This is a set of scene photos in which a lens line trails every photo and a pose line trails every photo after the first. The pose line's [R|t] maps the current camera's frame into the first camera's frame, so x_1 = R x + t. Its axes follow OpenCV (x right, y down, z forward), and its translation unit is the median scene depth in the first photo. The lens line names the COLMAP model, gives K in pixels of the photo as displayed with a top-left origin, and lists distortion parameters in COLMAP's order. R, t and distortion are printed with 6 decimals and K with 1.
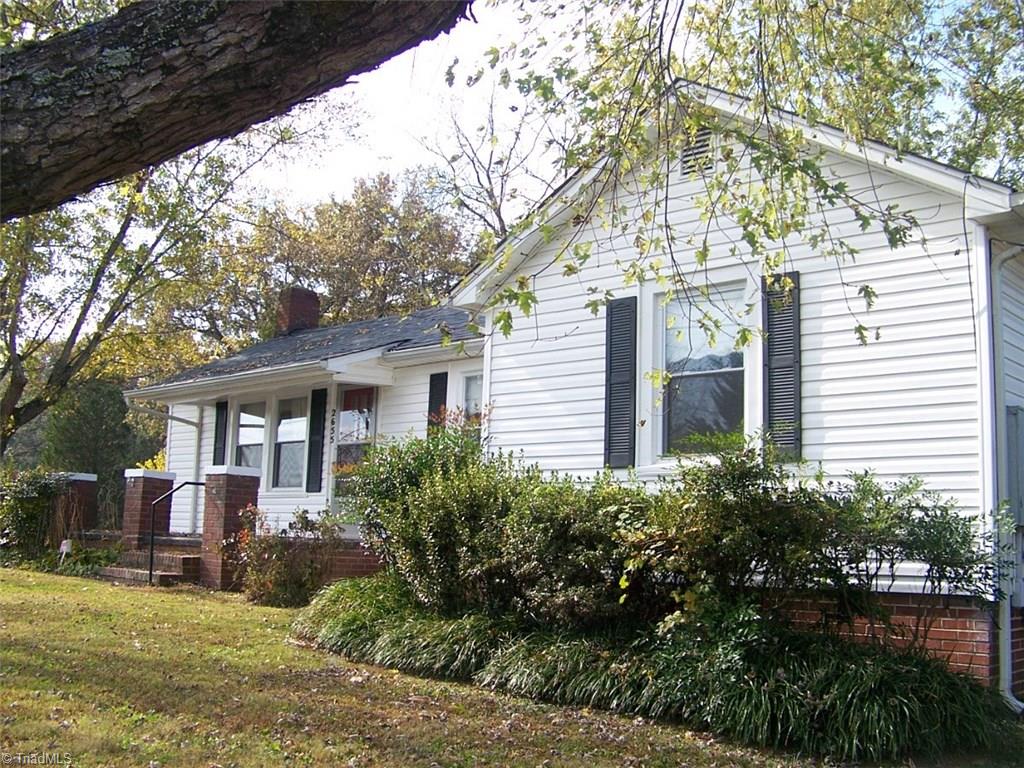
lens RADIAL K [[1059.2, 0, 512.0], [0, 1059.2, 384.0], [0, 0, 1]] dist [-0.107148, 0.007809]
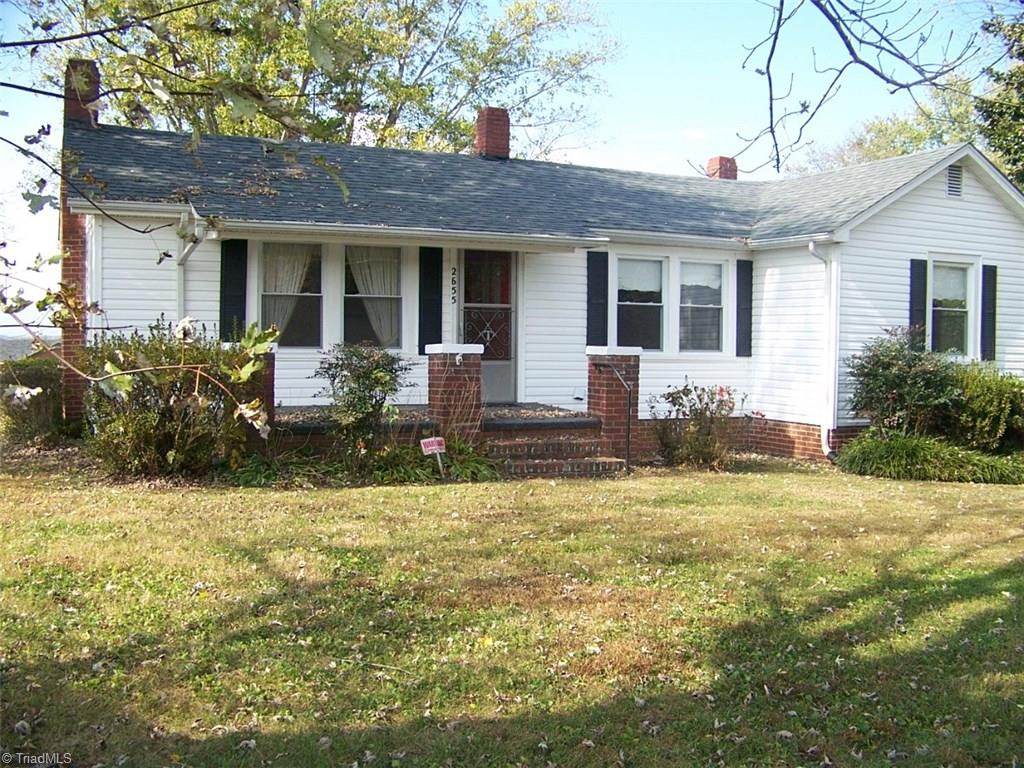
lens RADIAL K [[1059.2, 0, 512.0], [0, 1059.2, 384.0], [0, 0, 1]] dist [-0.107148, 0.007809]
pose [[0.368249, -0.051379, 0.928306, -1.311398], [-0.139885, 0.984044, 0.109955, 0.017716], [-0.919144, -0.170347, 0.355186, 0.771212]]
